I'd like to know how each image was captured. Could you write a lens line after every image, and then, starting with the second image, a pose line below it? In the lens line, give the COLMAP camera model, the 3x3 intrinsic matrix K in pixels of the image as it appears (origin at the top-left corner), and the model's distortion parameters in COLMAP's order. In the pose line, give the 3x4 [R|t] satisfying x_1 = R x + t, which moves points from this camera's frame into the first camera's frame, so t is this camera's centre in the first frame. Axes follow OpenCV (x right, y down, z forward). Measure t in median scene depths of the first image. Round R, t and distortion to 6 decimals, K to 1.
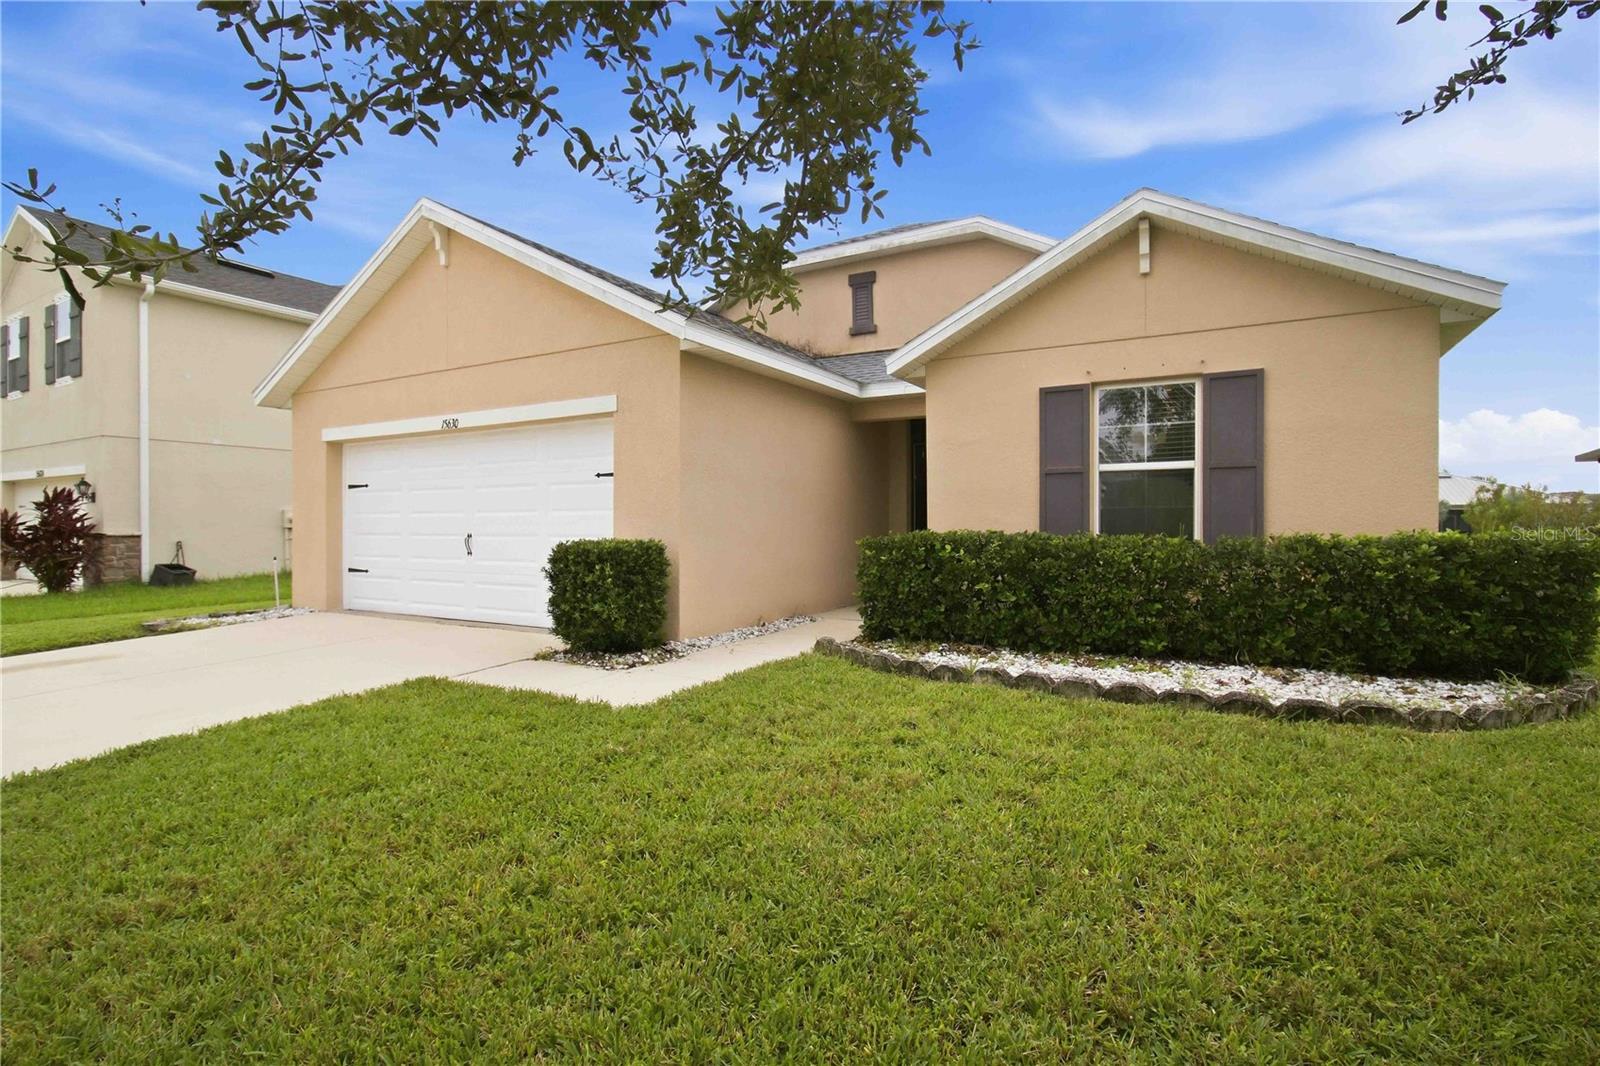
lens RADIAL K [[772.1, 0, 805.9], [0, 772.1, 532.7], [0, 0, 1]] dist [-0.015167, 0.008130]
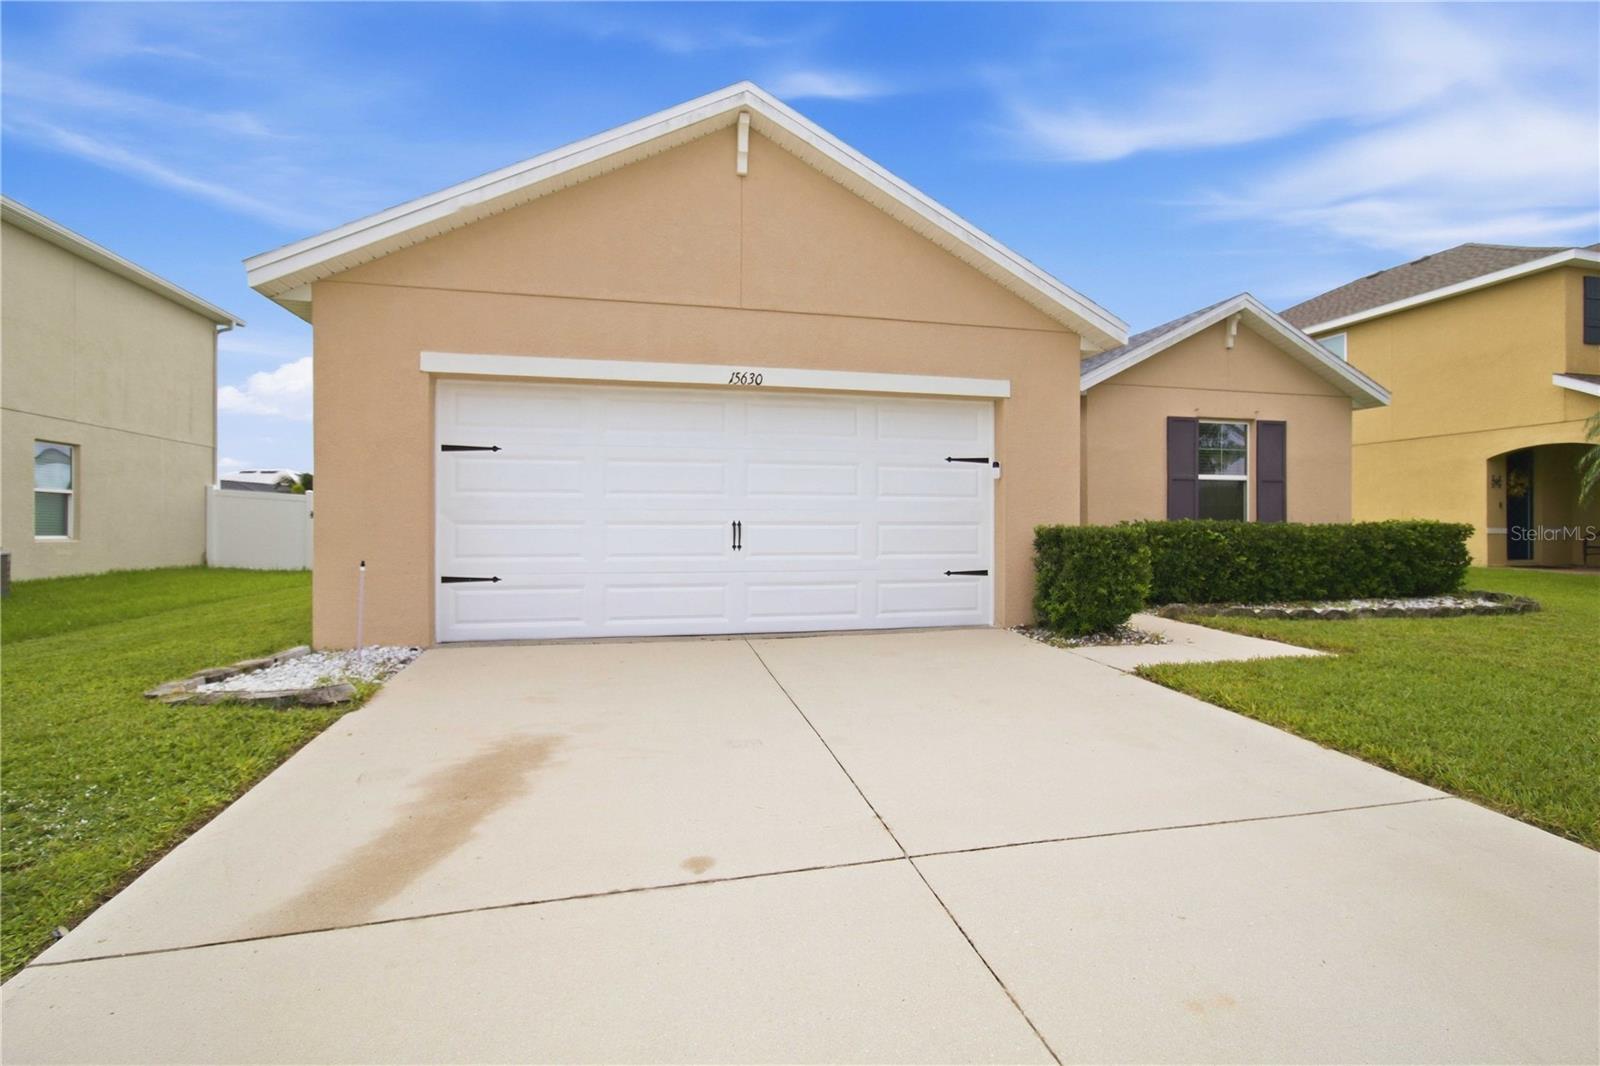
lens RADIAL K [[772.1, 0, 809.3], [0, 772.1, 528.3], [0, 0, 1]] dist [-0.015167, 0.008130]
pose [[0.723579, 0.000791, 0.690241, -1.101165], [0.005643, 0.999959, -0.007062, 0.016646], [-0.690218, 0.009004, 0.723545, 0.456620]]
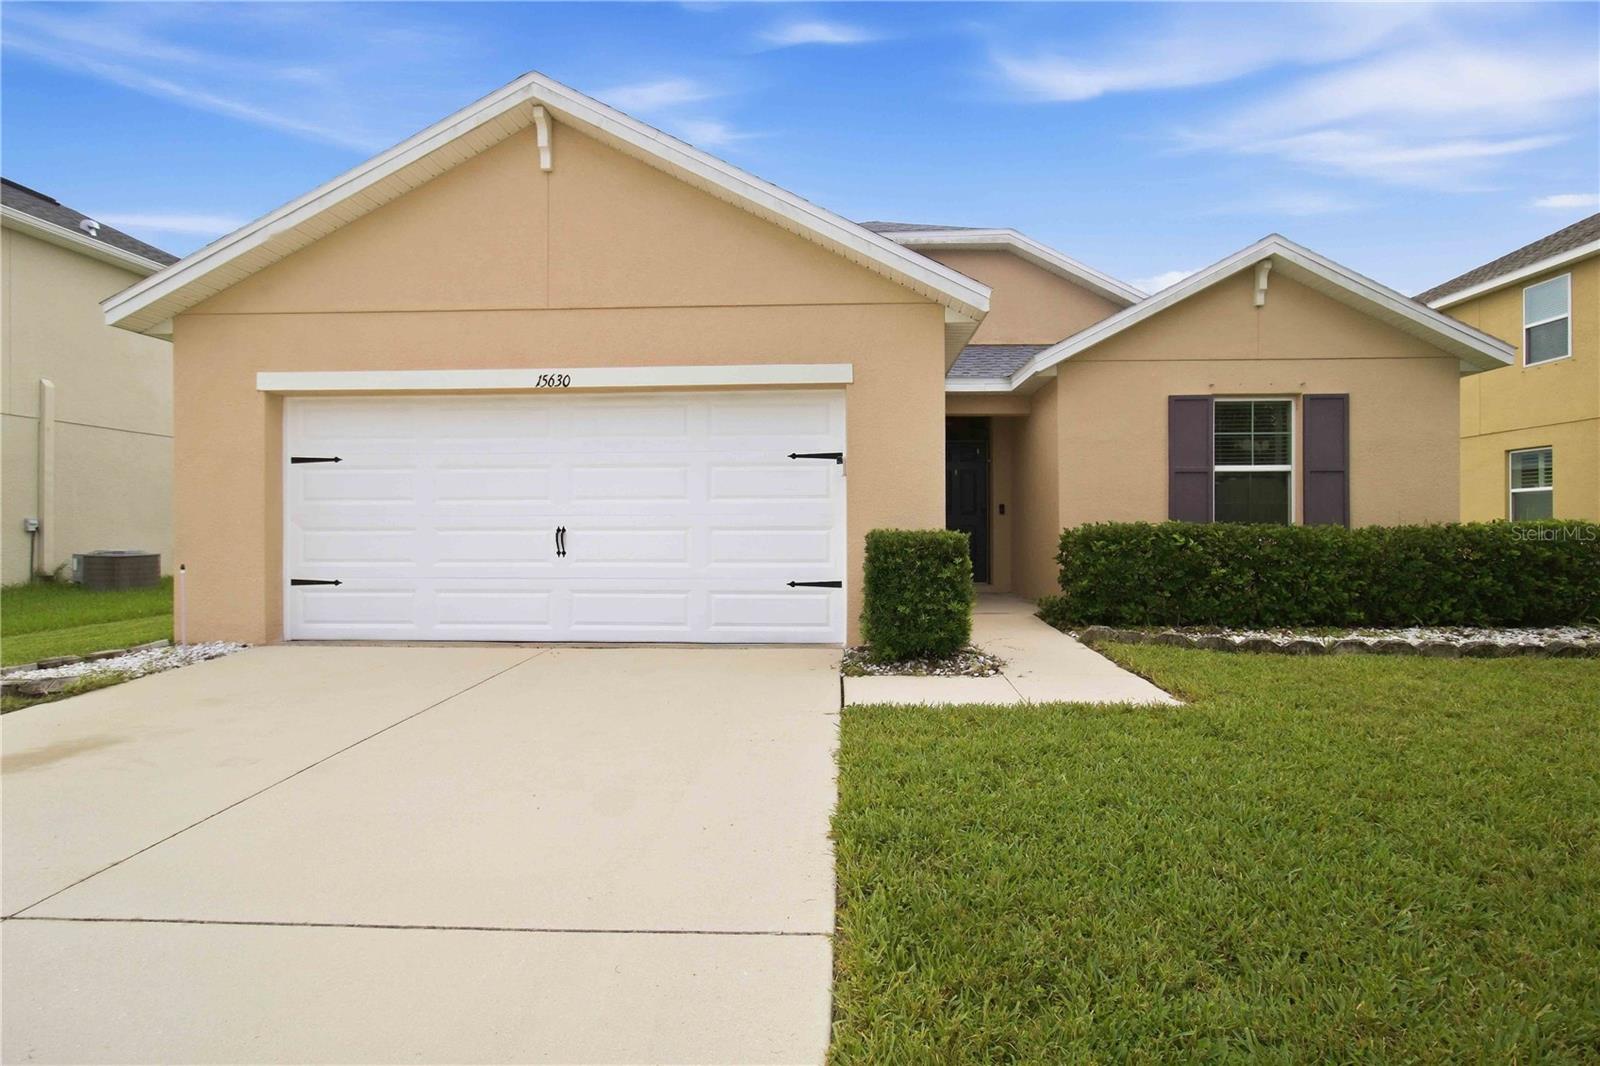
lens RADIAL K [[772.1, 0, 804.2], [0, 772.1, 532.6], [0, 0, 1]] dist [-0.015167, 0.008130]
pose [[0.889188, -0.002681, 0.457535, -0.680966], [0.005536, 0.999973, -0.004900, 0.013774], [-0.457509, 0.006891, 0.889178, 0.253163]]
